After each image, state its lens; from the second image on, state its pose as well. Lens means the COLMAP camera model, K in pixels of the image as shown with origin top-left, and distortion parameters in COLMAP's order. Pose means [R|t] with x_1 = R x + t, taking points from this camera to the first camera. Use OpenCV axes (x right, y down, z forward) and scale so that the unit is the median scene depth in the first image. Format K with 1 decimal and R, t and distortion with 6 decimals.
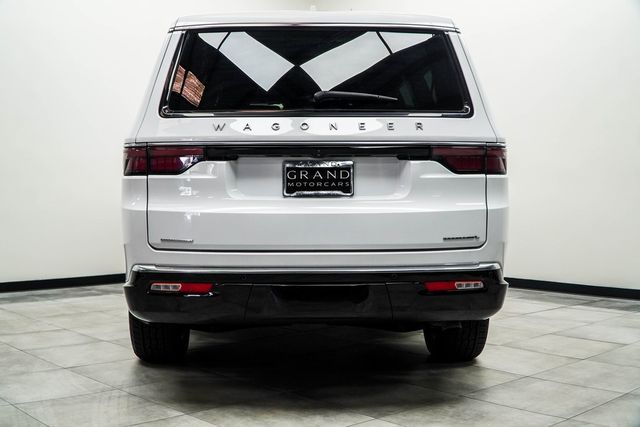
lens RADIAL K [[741.5, 0, 320.0], [0, 741.5, 213.4], [0, 0, 1]] dist [0.077066, 0.000000]
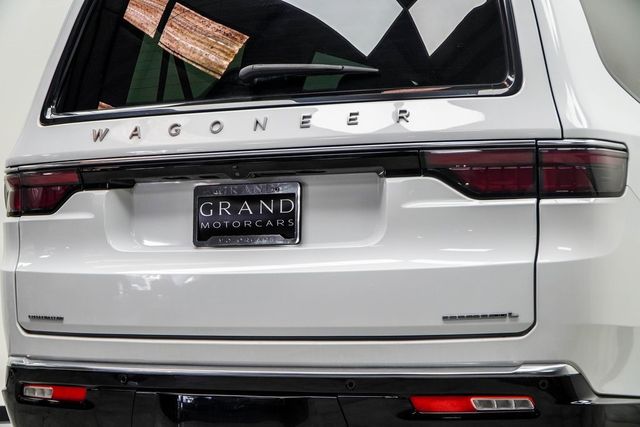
lens RADIAL K [[1425.2, 0, 320.1], [0, 1425.2, 215.6], [0, 0, 1]] dist [-0.175221, 0.000000]
pose [[0.914141, -0.024949, -0.404627, 0.502525], [0.009870, 0.999178, -0.039309, -0.001136], [0.405275, 0.031940, 0.913636, -0.000852]]
